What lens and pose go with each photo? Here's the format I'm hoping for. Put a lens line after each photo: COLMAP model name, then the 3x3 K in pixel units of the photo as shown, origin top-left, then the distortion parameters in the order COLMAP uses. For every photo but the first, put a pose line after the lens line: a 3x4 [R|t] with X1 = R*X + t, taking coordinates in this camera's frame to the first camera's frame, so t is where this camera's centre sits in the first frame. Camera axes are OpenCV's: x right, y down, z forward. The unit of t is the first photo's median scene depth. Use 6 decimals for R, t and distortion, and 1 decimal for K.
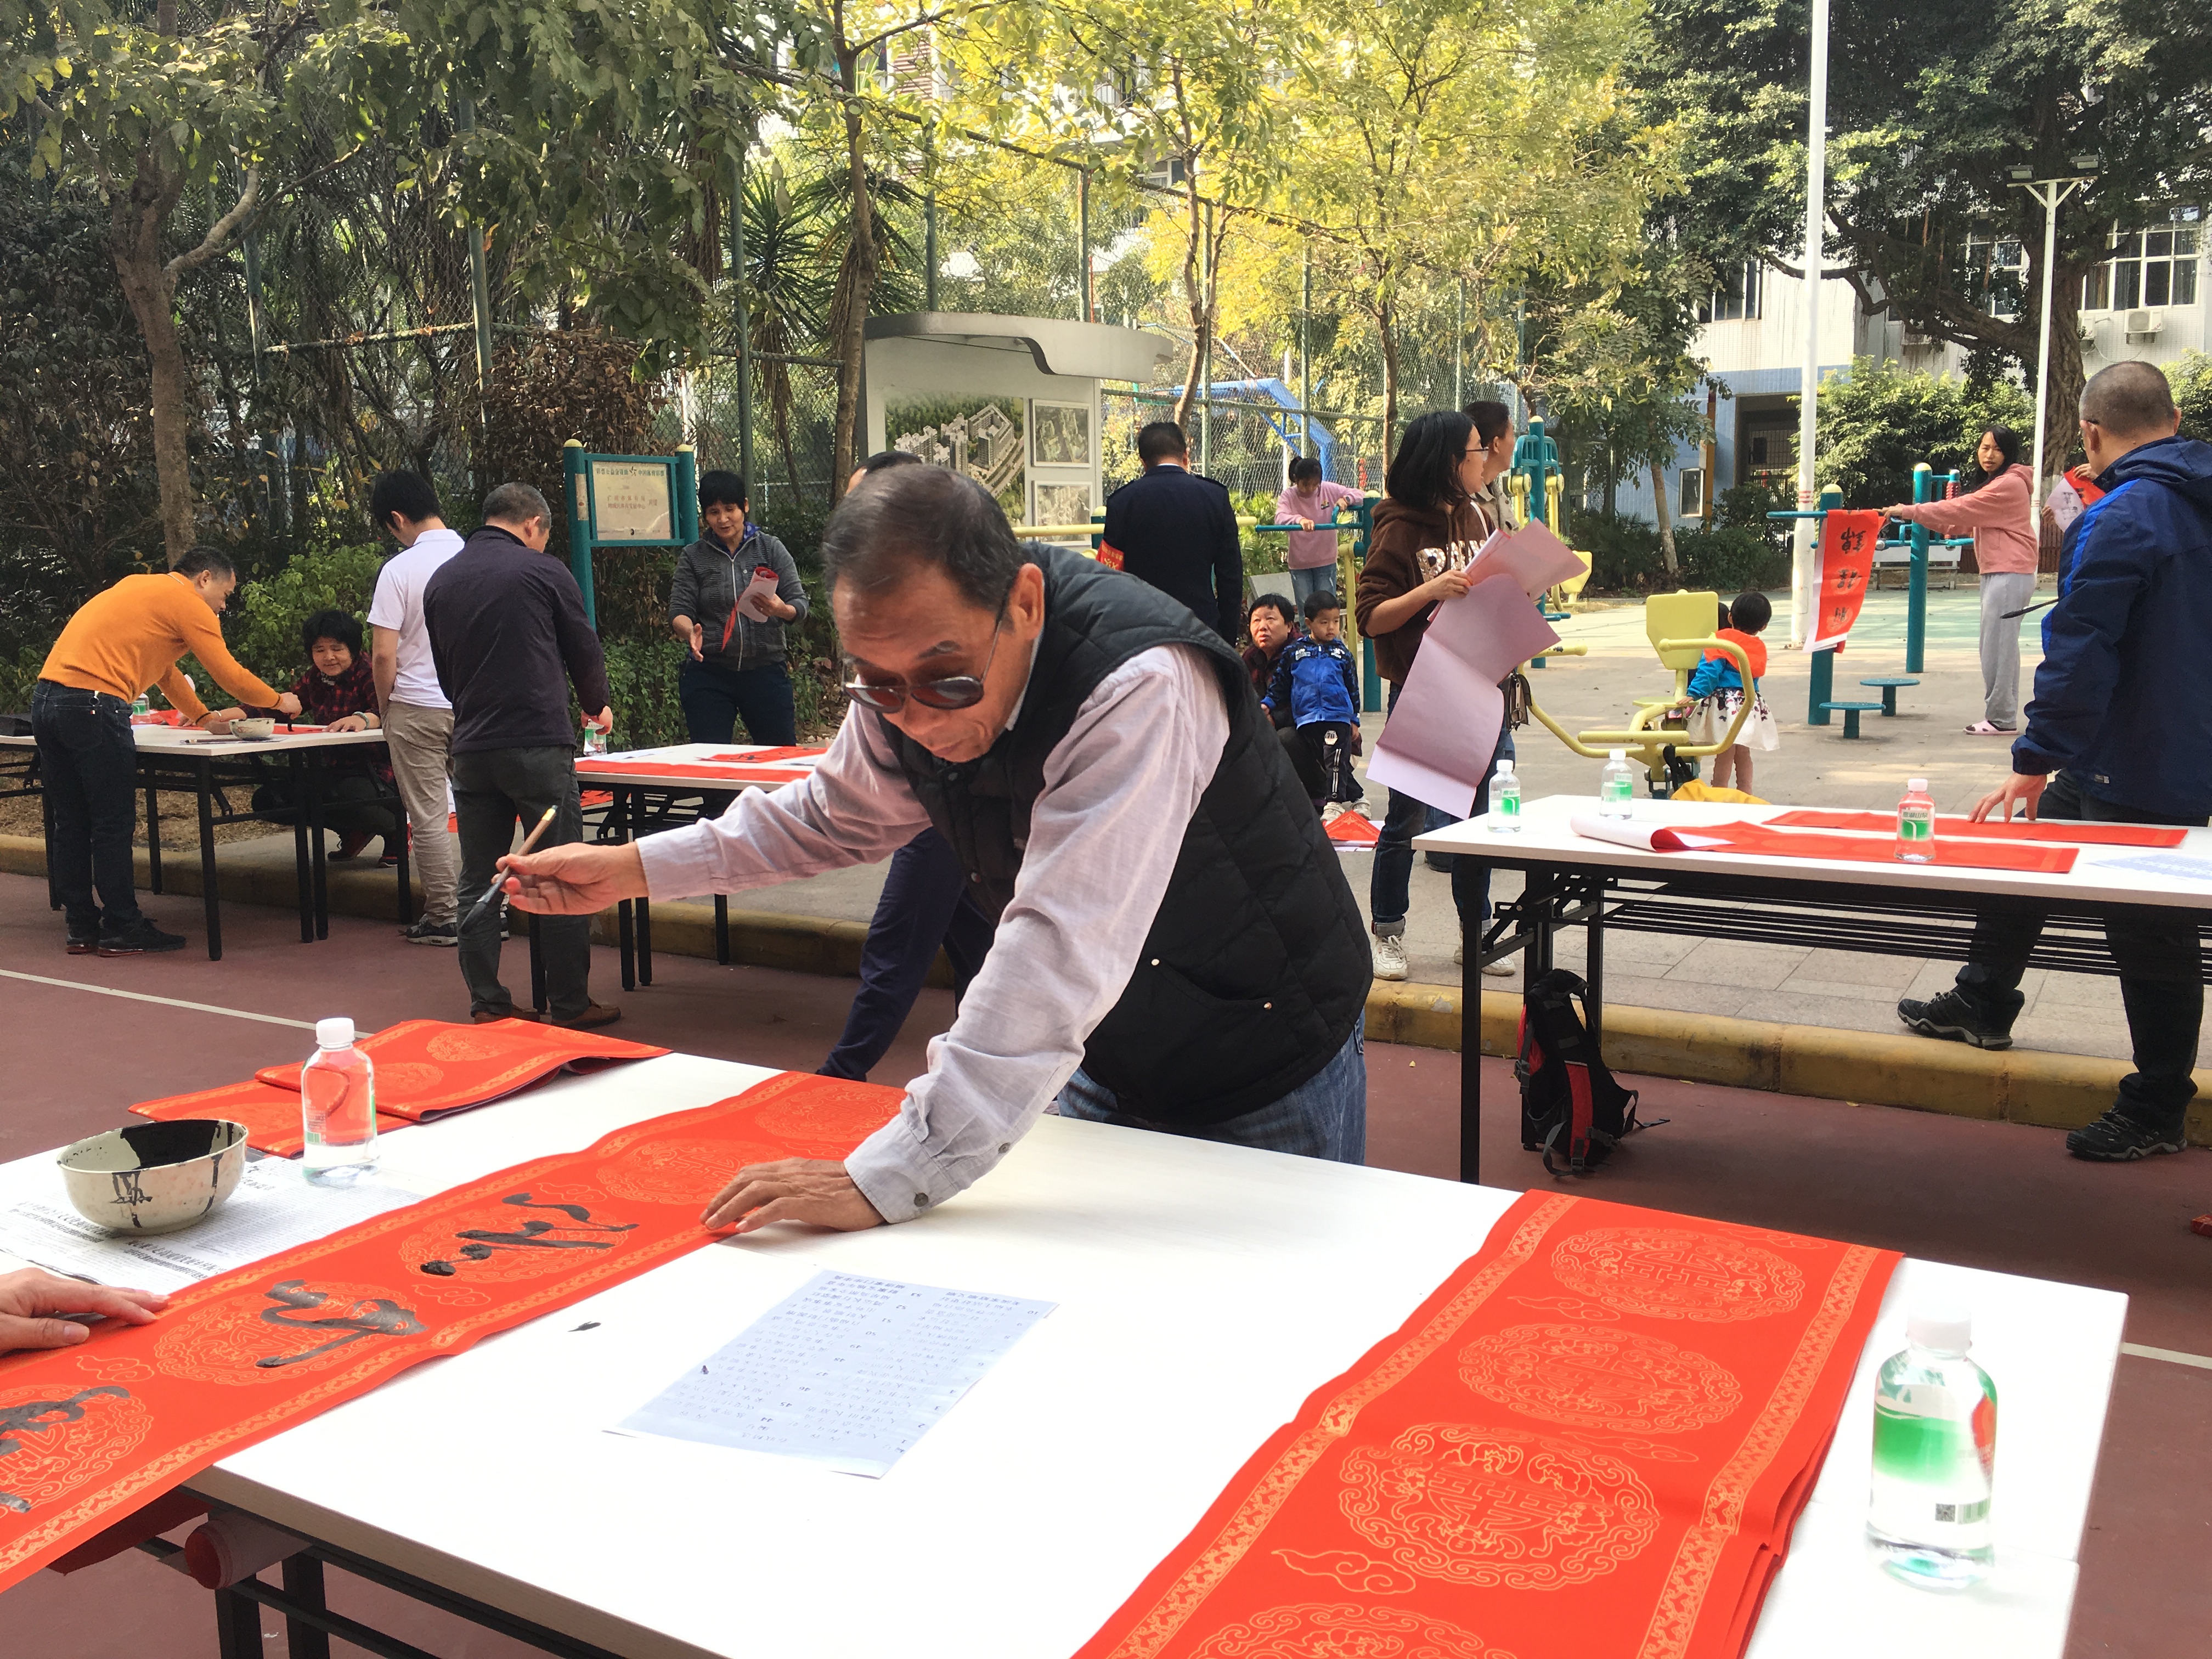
lens RADIAL K [[1874.9, 0, 1105.9], [0, 1874.9, 827.6], [0, 0, 1]] dist [-0.001896, -0.033020]
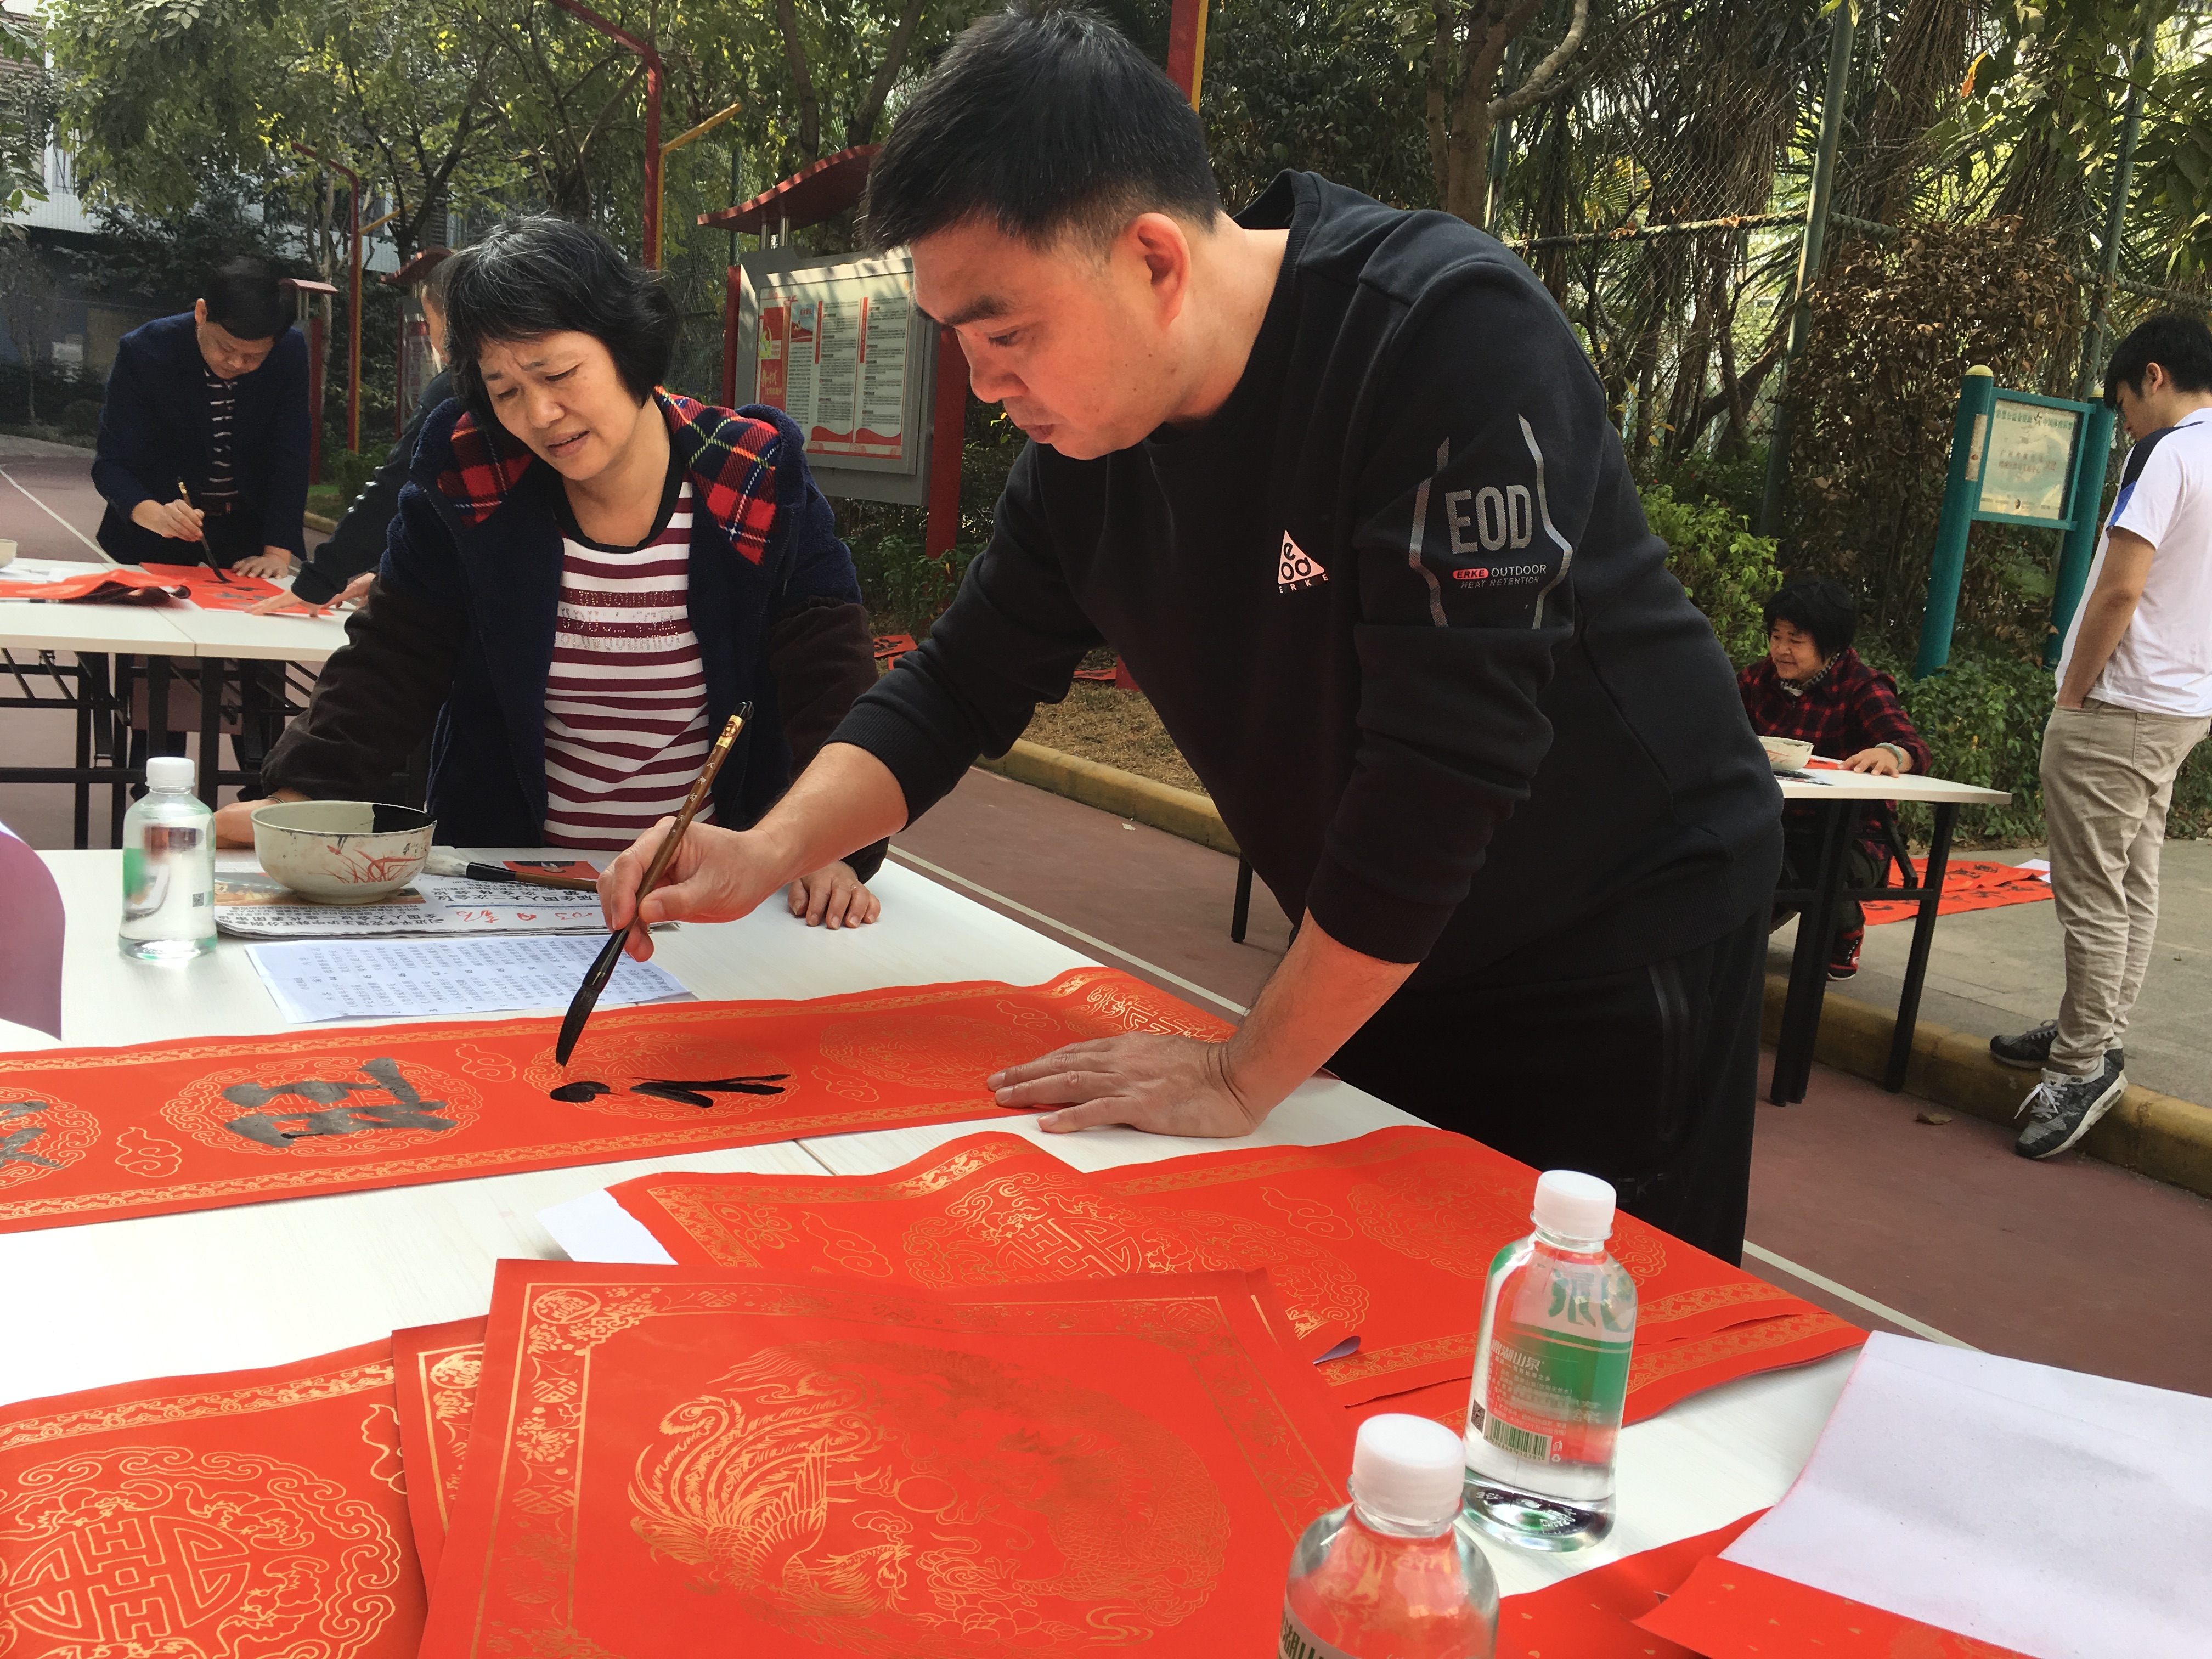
lens RADIAL K [[1874.9, 0, 1105.1], [0, 1874.9, 824.4], [0, 0, 1]] dist [-0.001896, -0.033020]
pose [[0.884320, 0.167026, -0.435982, -0.236027], [-0.163130, 0.985500, 0.046665, -0.014187], [0.437455, 0.029855, 0.898745, 0.217838]]
